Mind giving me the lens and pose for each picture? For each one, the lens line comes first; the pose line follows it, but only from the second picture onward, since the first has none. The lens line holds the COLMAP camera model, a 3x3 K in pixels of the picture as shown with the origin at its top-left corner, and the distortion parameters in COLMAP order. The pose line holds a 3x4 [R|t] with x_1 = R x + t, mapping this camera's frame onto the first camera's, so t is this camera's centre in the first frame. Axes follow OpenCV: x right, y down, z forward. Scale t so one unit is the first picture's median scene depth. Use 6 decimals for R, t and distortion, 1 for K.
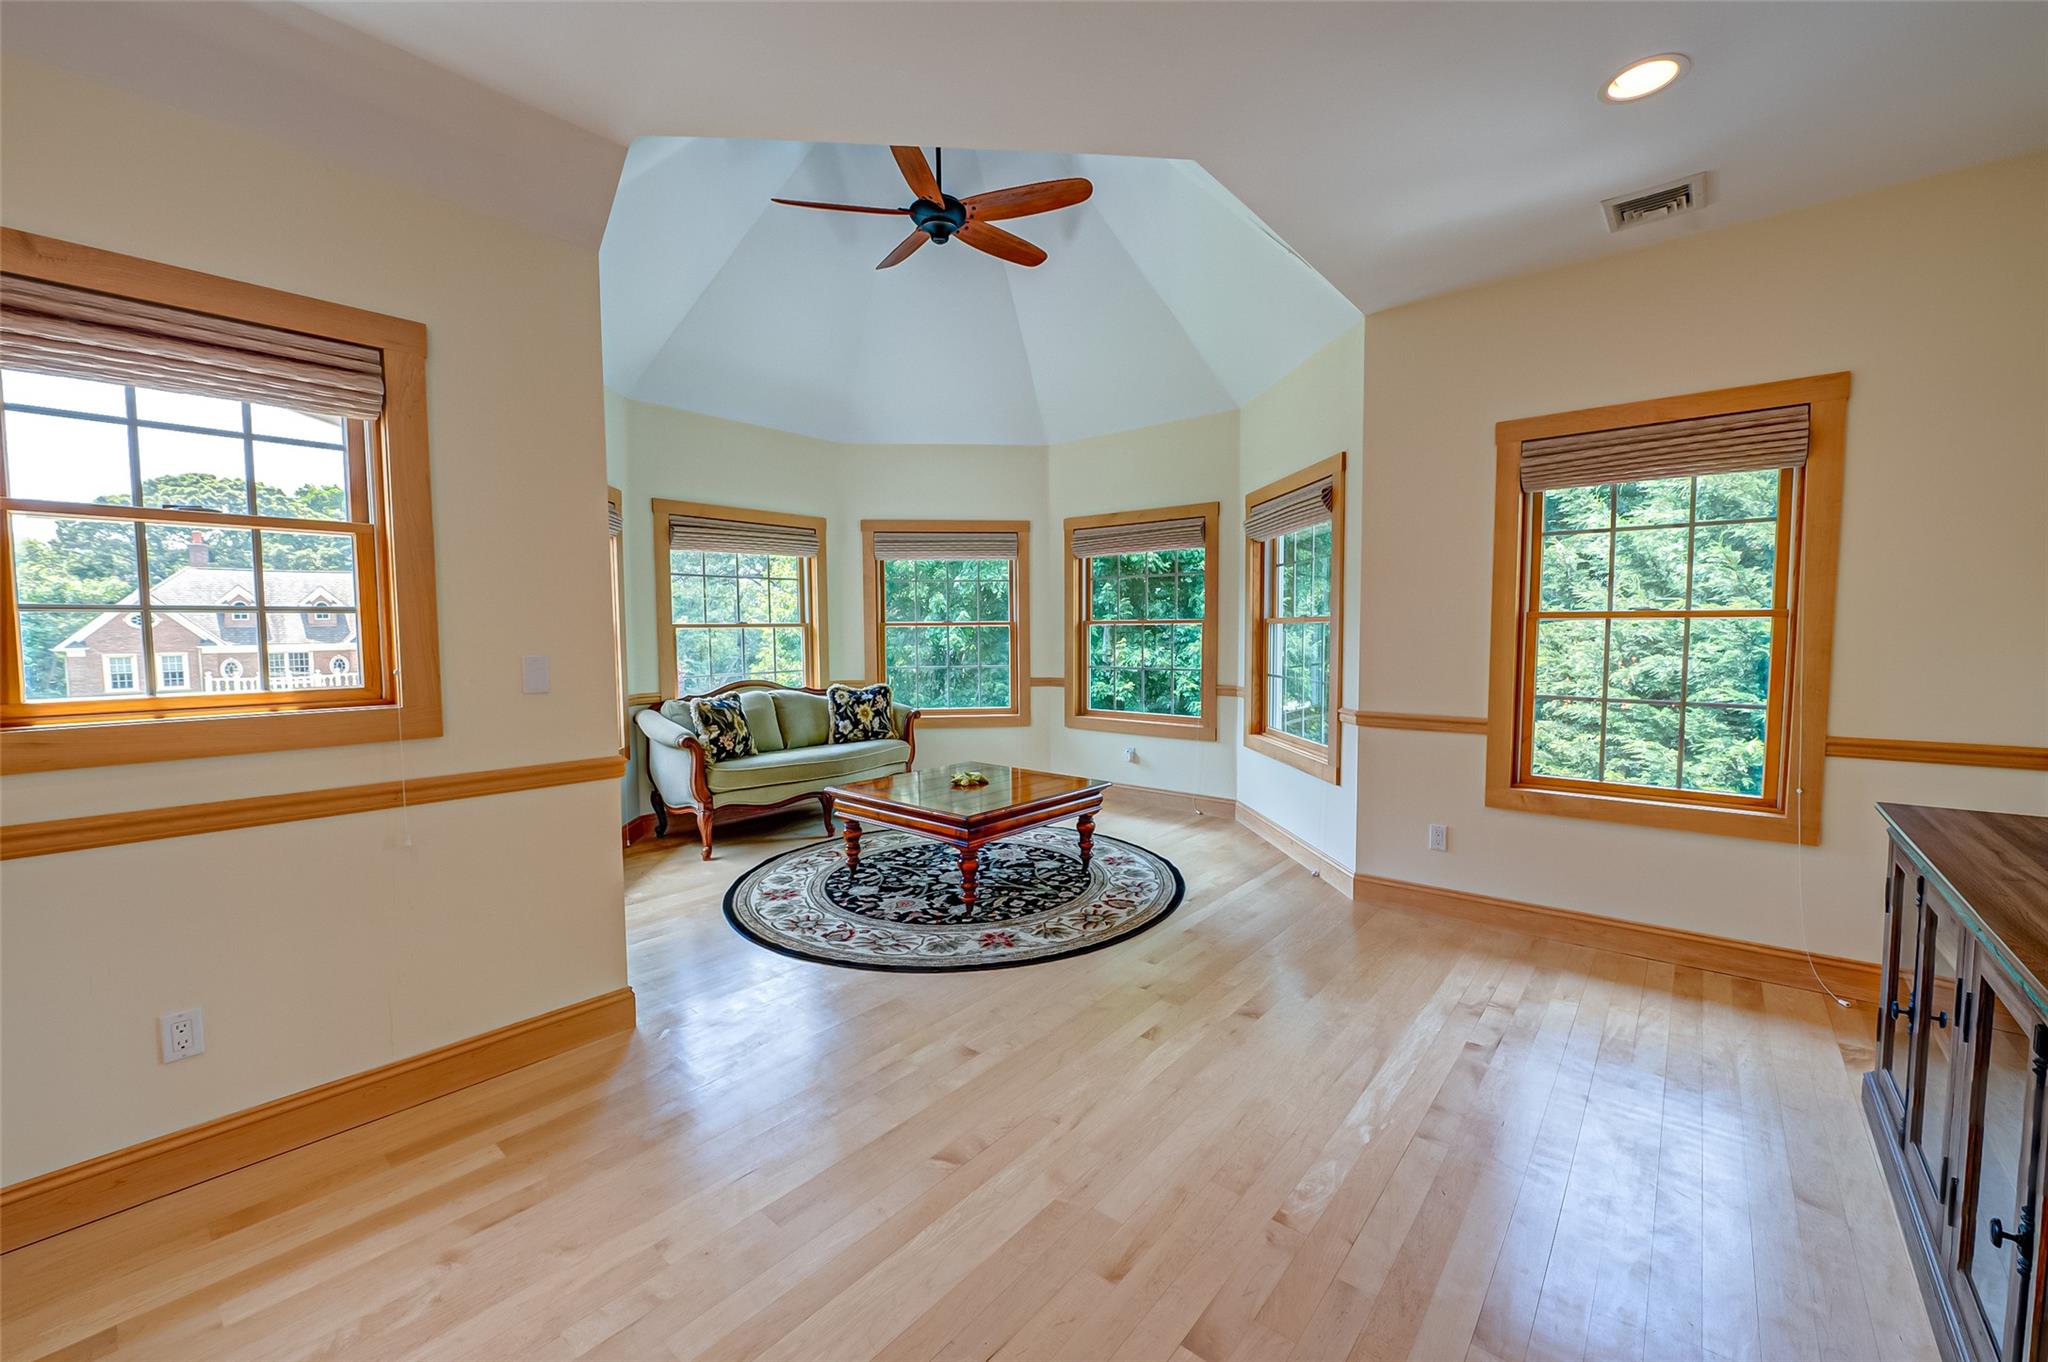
lens RADIAL K [[803.4, 0, 1032.7], [0, 803.4, 677.6], [0, 0, 1]] dist [-0.011746, -0.000284]
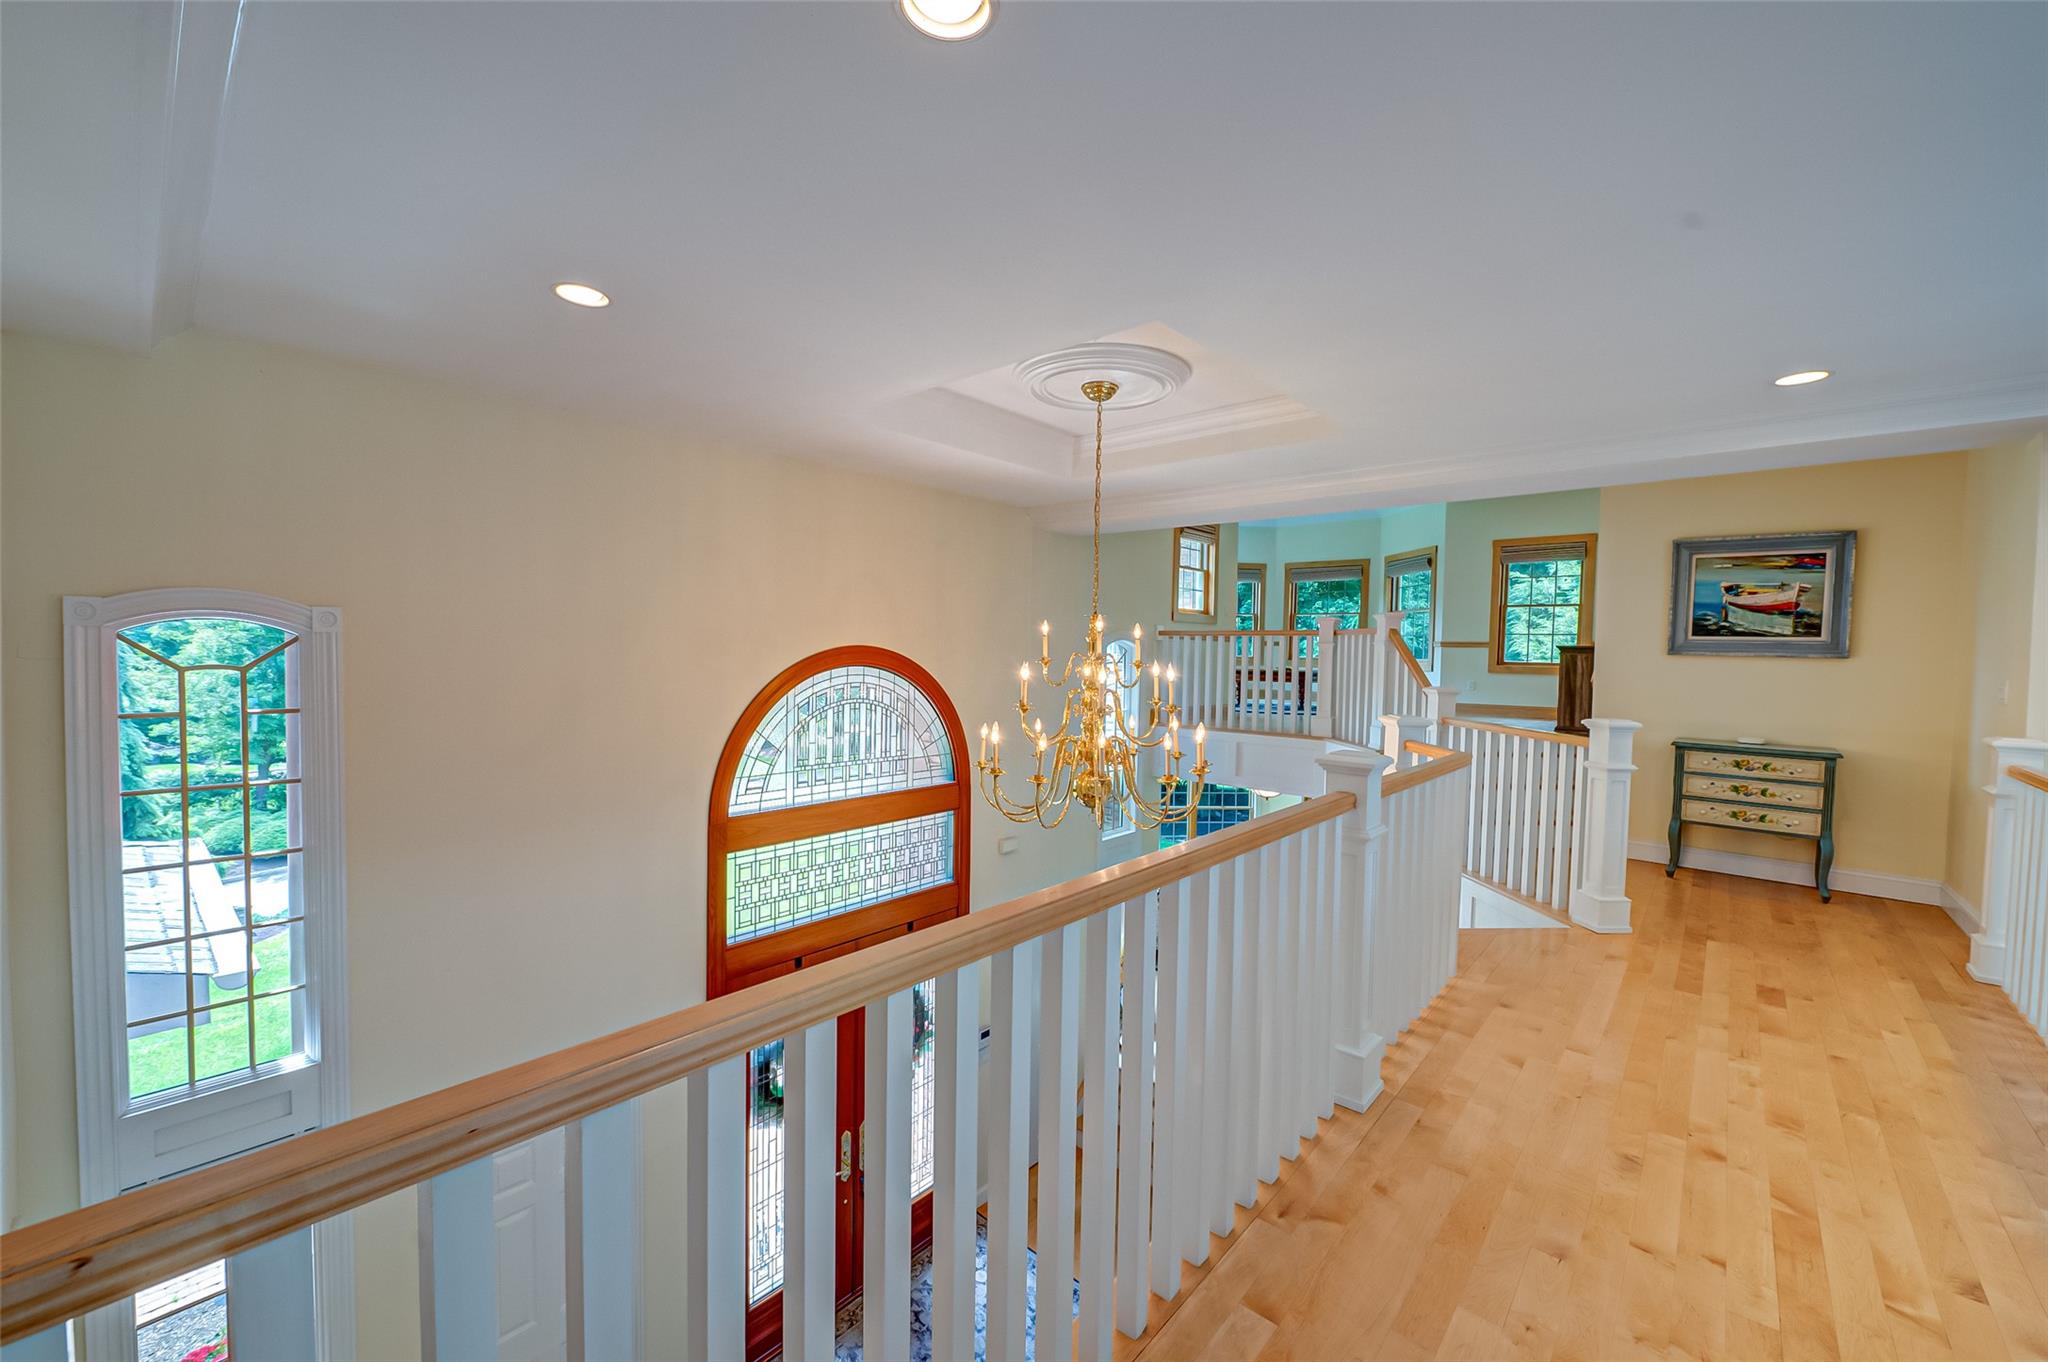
lens RADIAL K [[803.4, 0, 1032.7], [0, 803.4, 677.6], [0, 0, 1]] dist [-0.011746, -0.000284]
pose [[0.999543, 0.022962, 0.019666, -0.762968], [-0.022440, 0.999401, -0.026344, 0.198997], [-0.020259, 0.025891, 0.999459, -1.245598]]
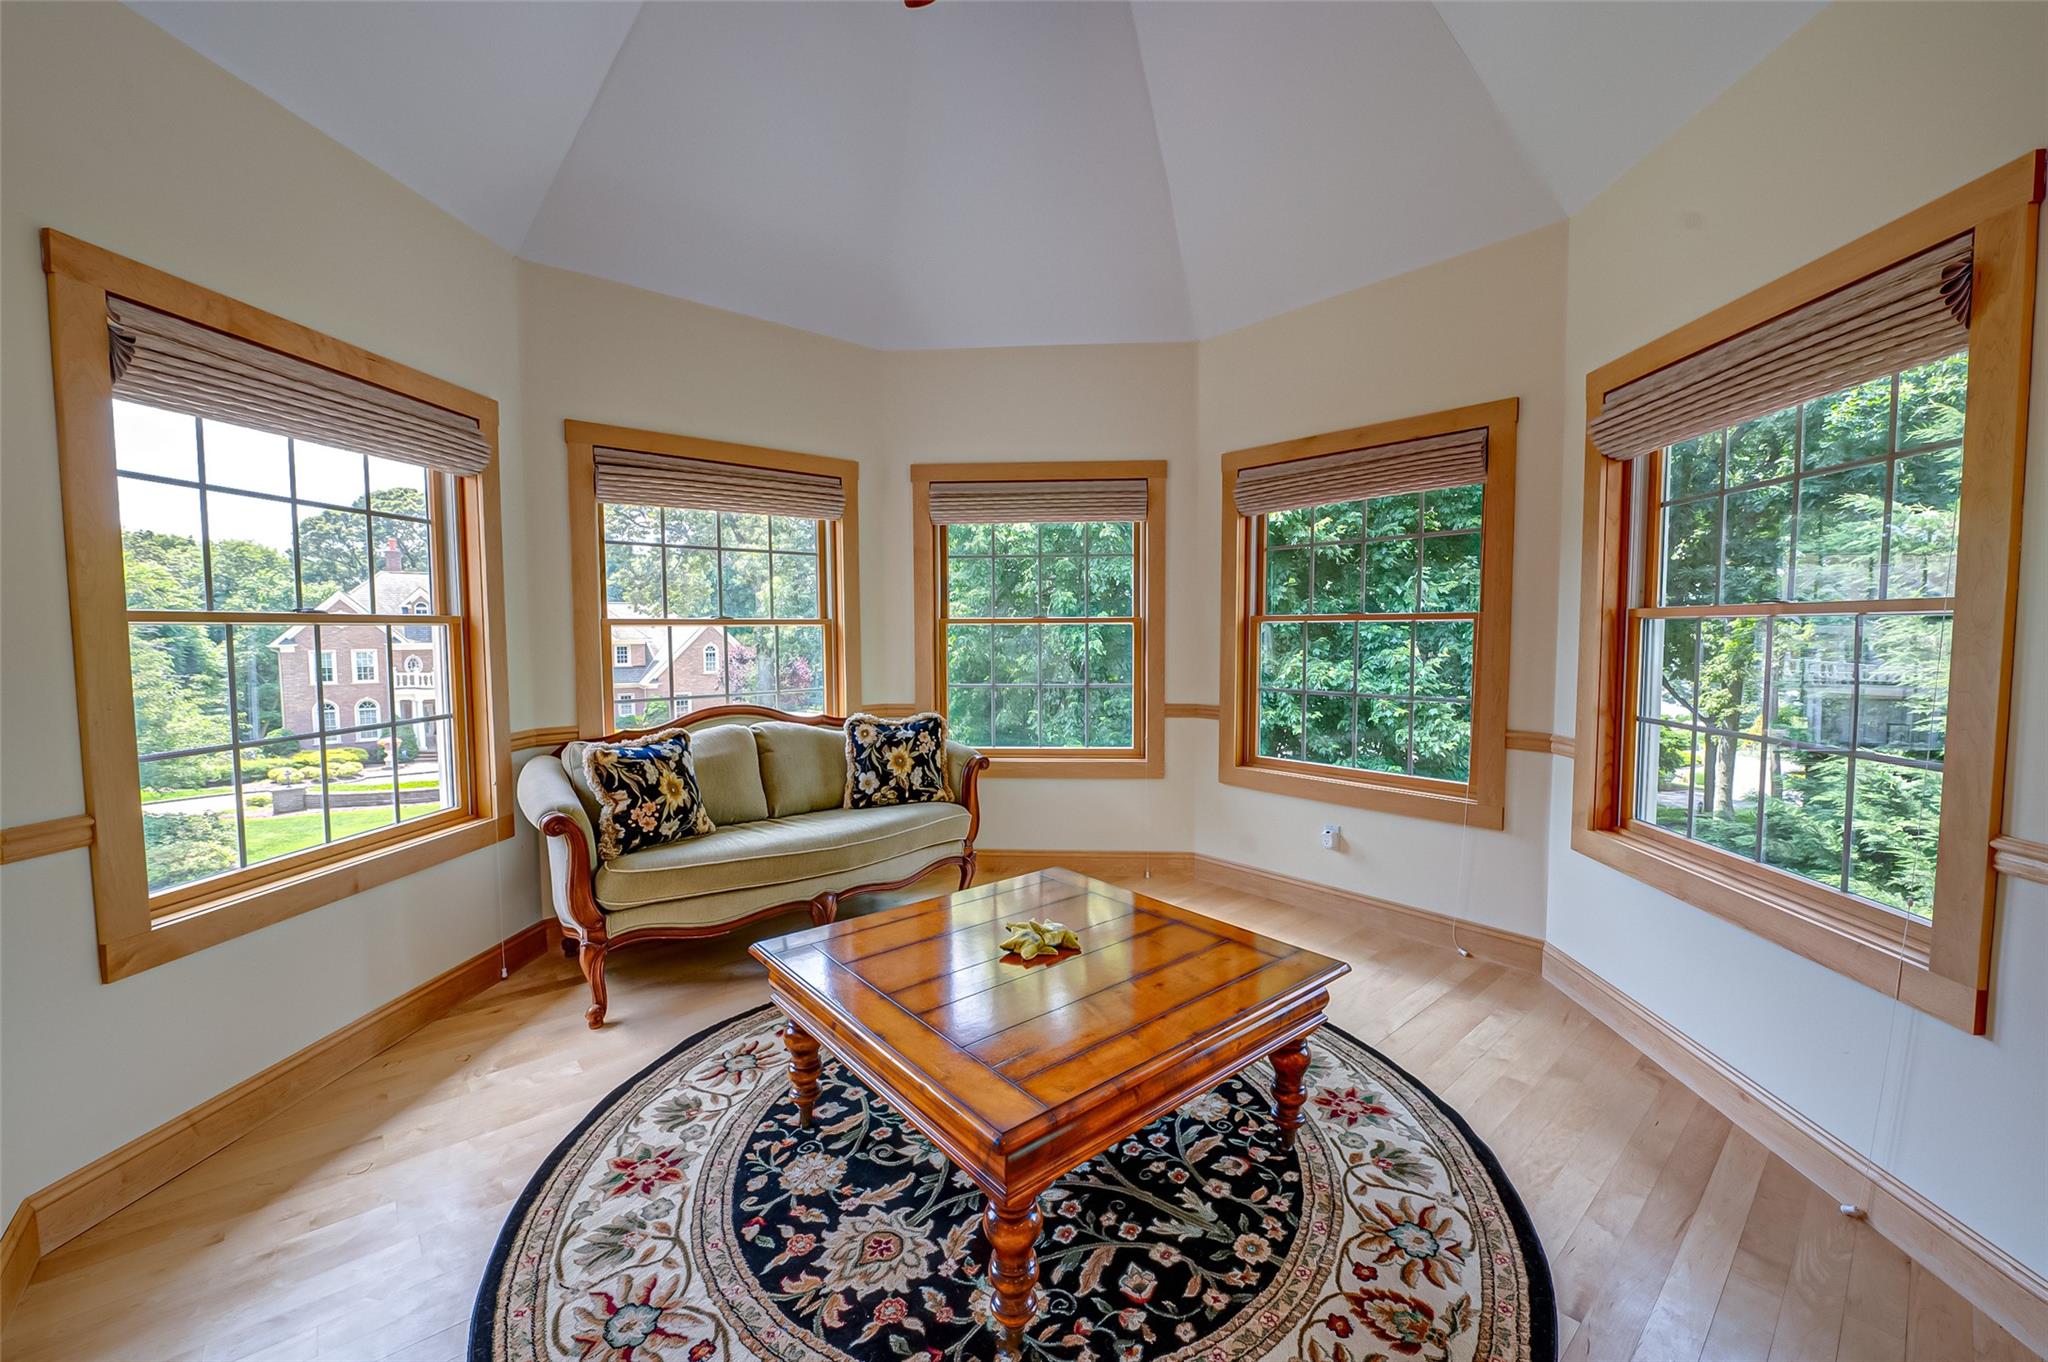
lens RADIAL K [[803.4, 0, 1032.7], [0, 803.4, 677.6], [0, 0, 1]] dist [-0.011746, -0.000284]
pose [[0.987482, 0.012045, -0.157269, -0.007921], [-0.012238, 0.999925, -0.000257, -0.023510], [0.157254, 0.002179, 0.987556, 0.414829]]
